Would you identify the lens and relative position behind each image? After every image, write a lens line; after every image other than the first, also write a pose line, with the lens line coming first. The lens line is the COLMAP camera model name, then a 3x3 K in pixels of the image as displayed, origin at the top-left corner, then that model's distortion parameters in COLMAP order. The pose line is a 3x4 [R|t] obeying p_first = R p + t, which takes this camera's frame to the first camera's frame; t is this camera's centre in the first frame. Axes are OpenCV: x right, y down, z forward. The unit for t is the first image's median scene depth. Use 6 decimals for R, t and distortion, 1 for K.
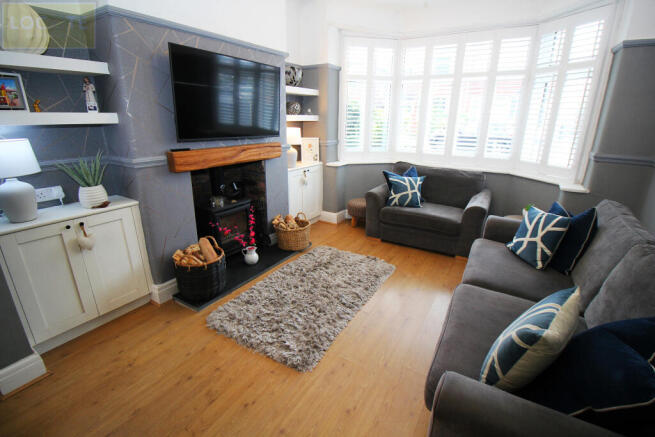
lens RADIAL K [[307.2, 0, 329.0], [0, 307.2, 221.1], [0, 0, 1]] dist [-0.027282, -0.000227]
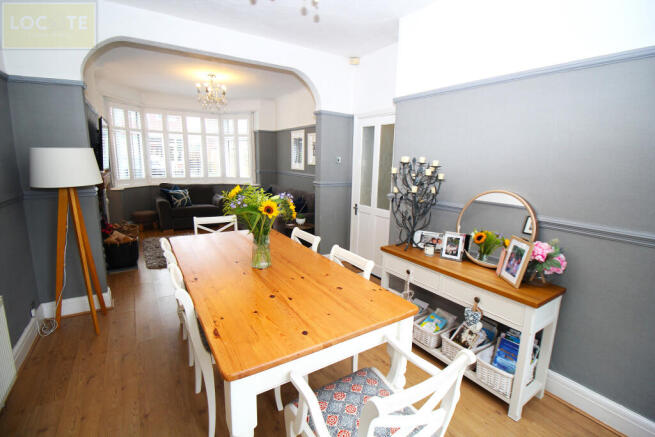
lens RADIAL K [[307.2, 0, 328.4], [0, 307.2, 216.2], [0, 0, 1]] dist [-0.027282, -0.000227]
pose [[0.443025, -0.164131, 0.881357, -0.922670], [0.264360, 0.963302, 0.046507, 0.140695], [-0.856646, 0.212392, 0.470157, -0.497965]]
